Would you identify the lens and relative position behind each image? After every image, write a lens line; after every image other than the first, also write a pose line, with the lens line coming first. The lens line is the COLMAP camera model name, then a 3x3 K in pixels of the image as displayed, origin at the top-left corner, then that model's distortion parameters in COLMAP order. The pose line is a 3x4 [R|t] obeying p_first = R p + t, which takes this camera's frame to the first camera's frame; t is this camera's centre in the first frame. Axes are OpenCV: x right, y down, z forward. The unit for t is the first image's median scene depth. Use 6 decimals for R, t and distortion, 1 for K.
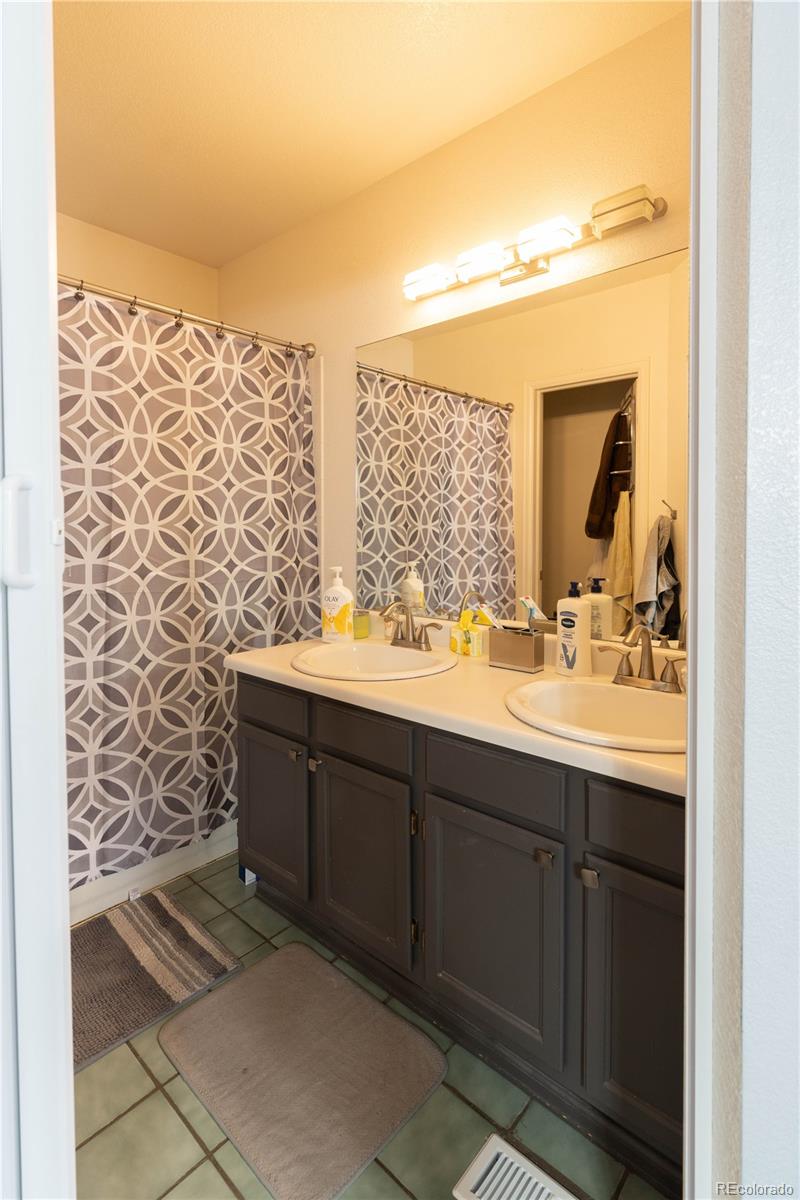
lens RADIAL K [[654.8, 0, 399.1], [0, 654.8, 566.7], [0, 0, 1]] dist [-0.014777, 0.001280]
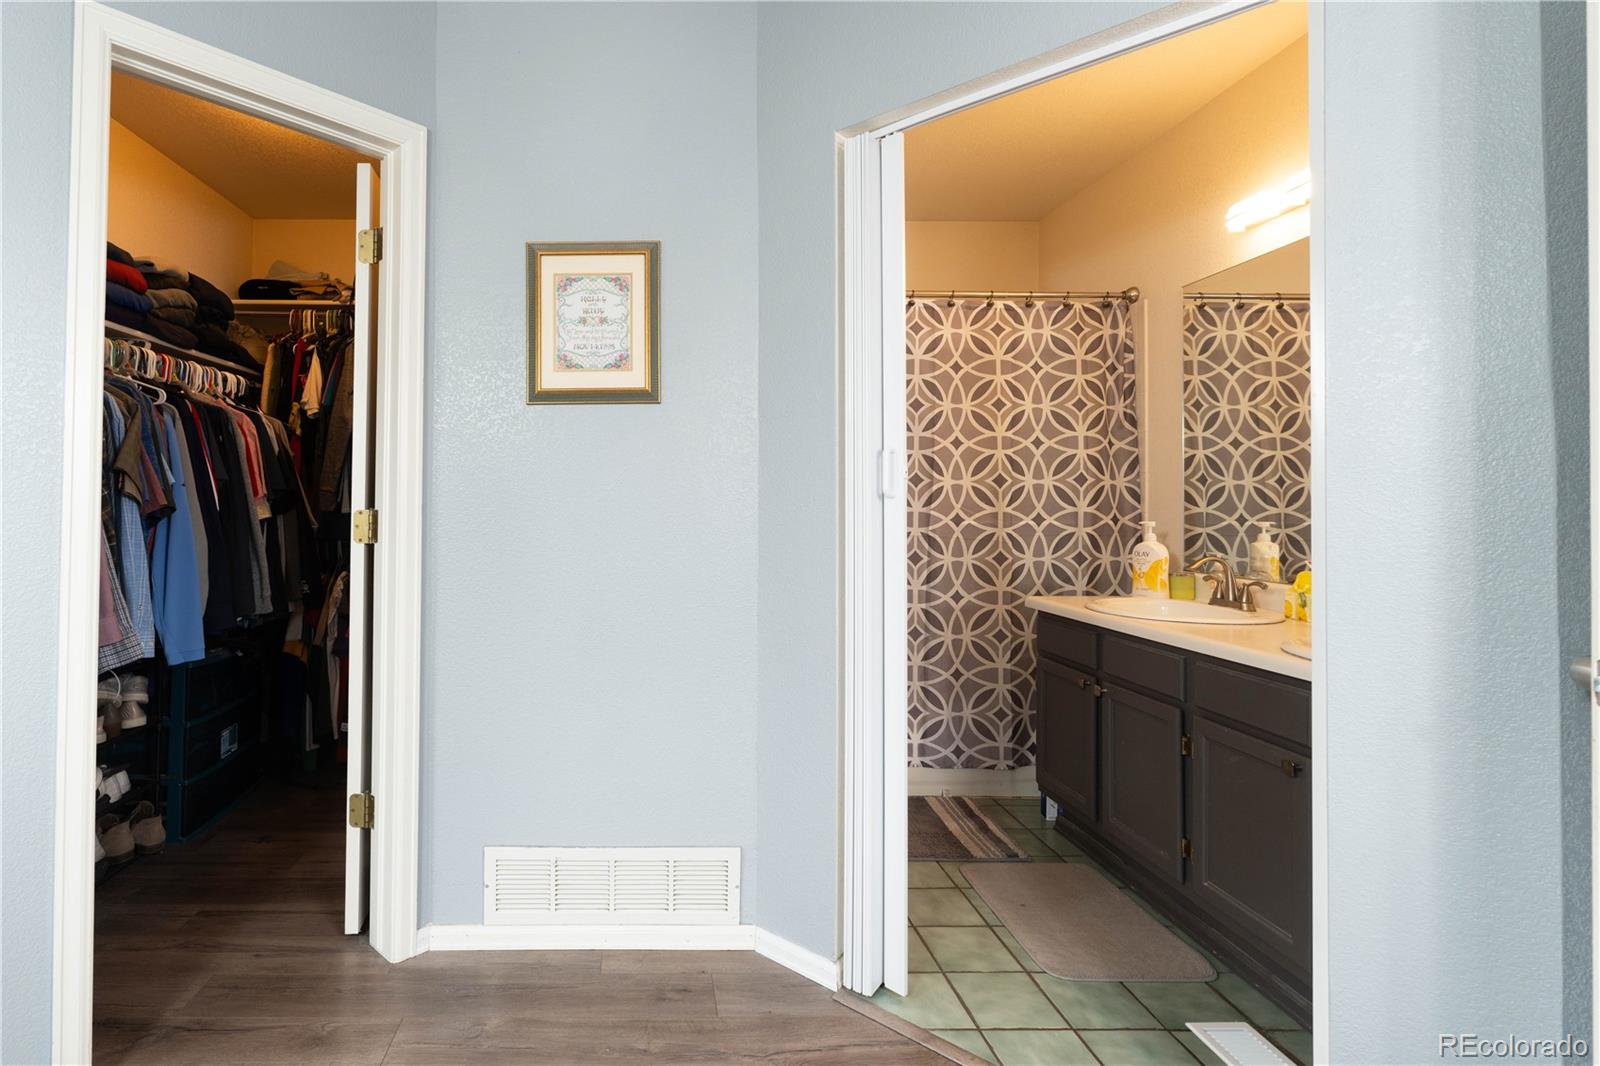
lens RADIAL K [[873.1, 0, 800.0], [0, 873.1, 533.0], [0, 0, 1]] dist [-0.014777, 0.001280]
pose [[0.841044, 0.002837, -0.540959, 0.185187], [-0.014133, 0.999760, -0.016729, 0.050920], [0.540782, 0.021715, 0.840882, -0.401114]]
